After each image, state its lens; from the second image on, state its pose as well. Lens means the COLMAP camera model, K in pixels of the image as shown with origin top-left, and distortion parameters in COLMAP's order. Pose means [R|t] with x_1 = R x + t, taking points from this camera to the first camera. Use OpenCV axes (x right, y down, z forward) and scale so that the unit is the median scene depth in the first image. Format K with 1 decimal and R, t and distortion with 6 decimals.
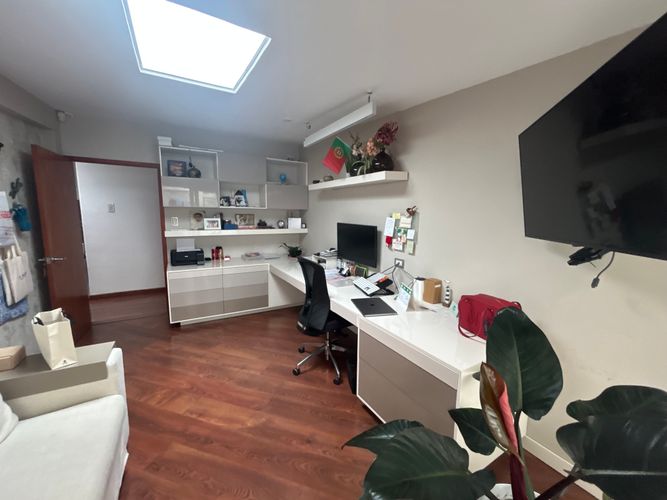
lens RADIAL K [[267.4, 0, 332.3], [0, 267.4, 249.8], [0, 0, 1]] dist [-0.002452, 0.000205]
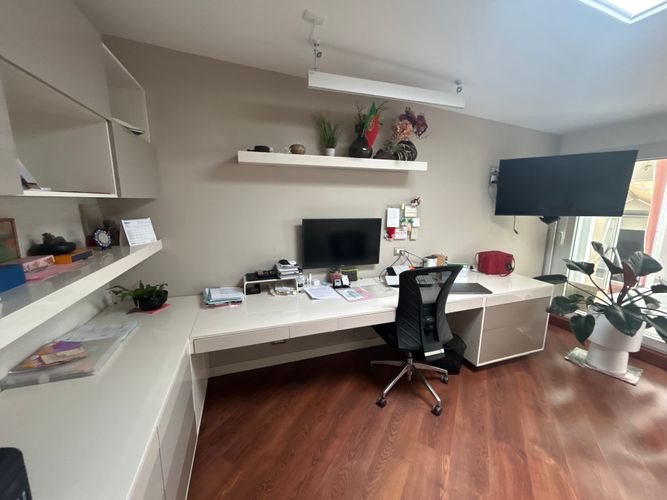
lens RADIAL K [[267.4, 0, 333.3], [0, 267.4, 248.5], [0, 0, 1]] dist [-0.002452, 0.000205]
pose [[0.198955, -0.188151, 0.961778, -0.838161], [0.134620, 0.977341, 0.163348, -0.172630], [-0.970718, 0.096976, 0.219776, 1.052686]]
